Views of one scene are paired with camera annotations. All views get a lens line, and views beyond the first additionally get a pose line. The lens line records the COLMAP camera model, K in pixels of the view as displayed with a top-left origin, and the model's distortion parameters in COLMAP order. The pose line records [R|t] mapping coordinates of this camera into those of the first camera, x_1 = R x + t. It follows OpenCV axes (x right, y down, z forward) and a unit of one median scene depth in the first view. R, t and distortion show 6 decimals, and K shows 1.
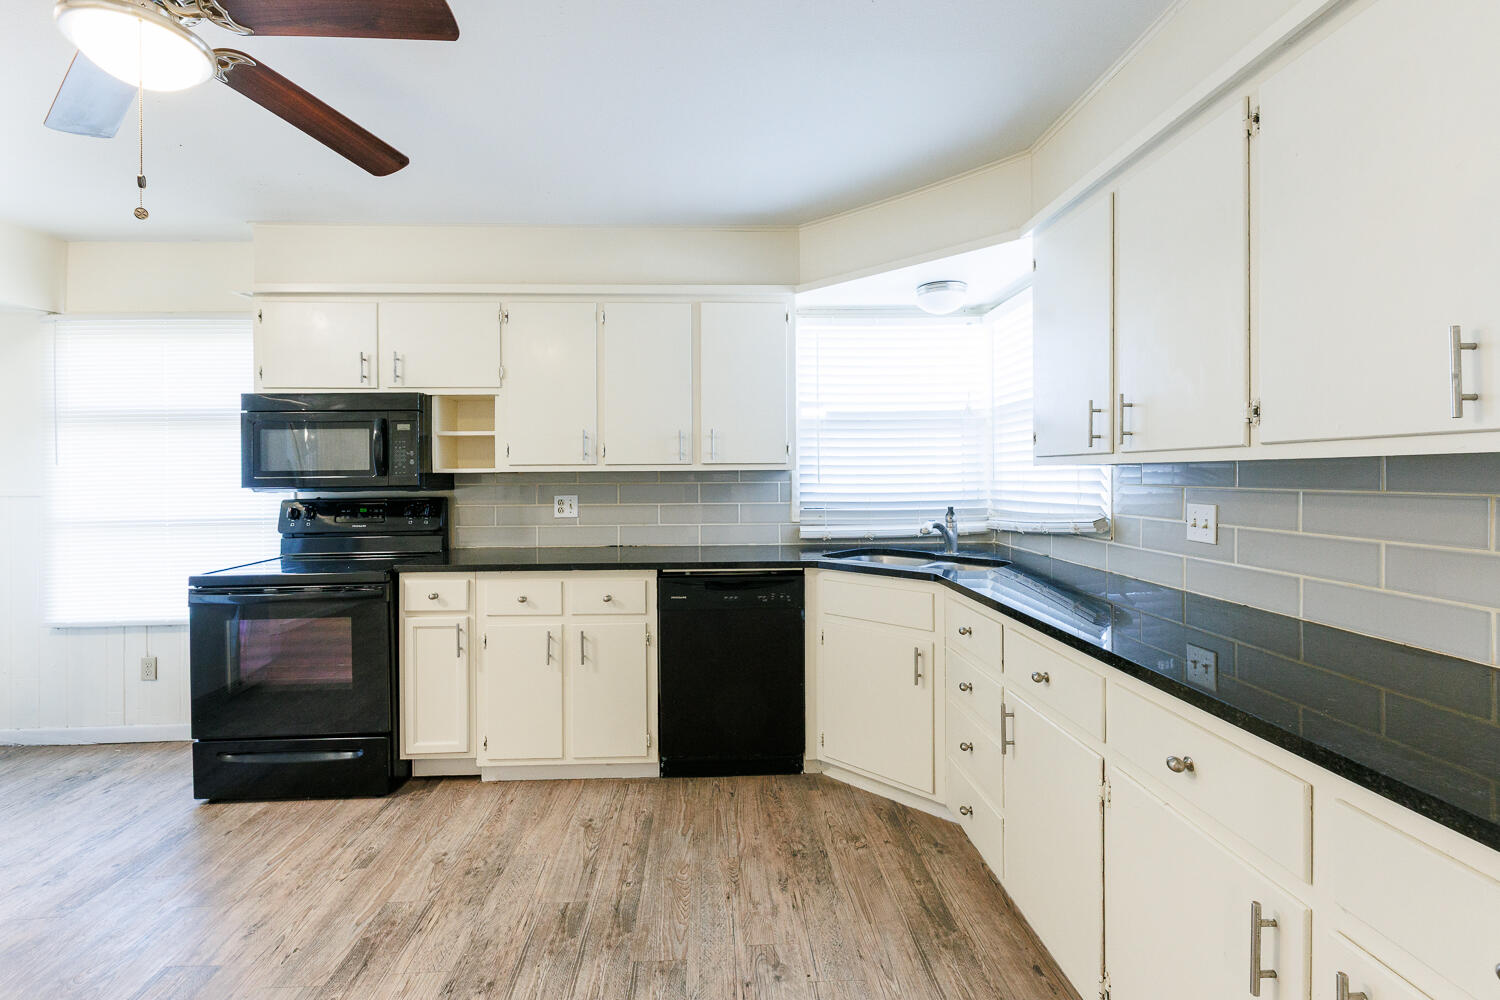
lens RADIAL K [[667.0, 0, 742.8], [0, 667.0, 475.8], [0, 0, 1]] dist [-0.000503, 0.000080]
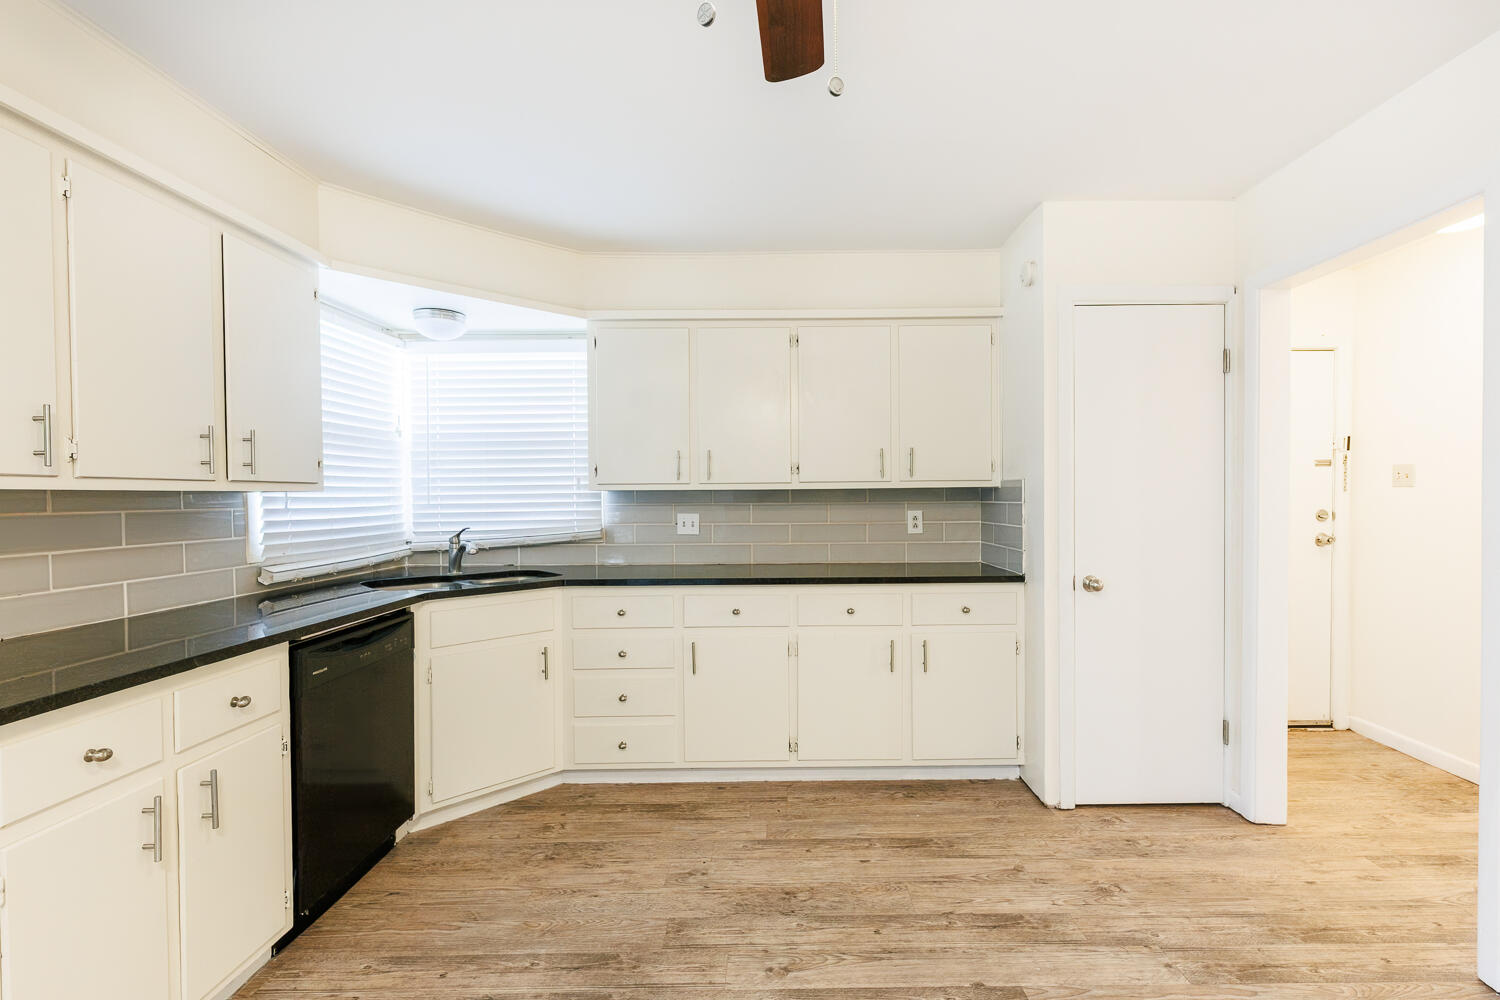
lens RADIAL K [[667.0, 0, 781.9], [0, 667.0, 508.2], [0, 0, 1]] dist [-0.000503, 0.000080]
pose [[0.035482, -0.011039, 0.999309, -0.779677], [0.007960, 0.999910, 0.010763, 0.007424], [-0.999339, 0.007573, 0.035567, 0.488781]]
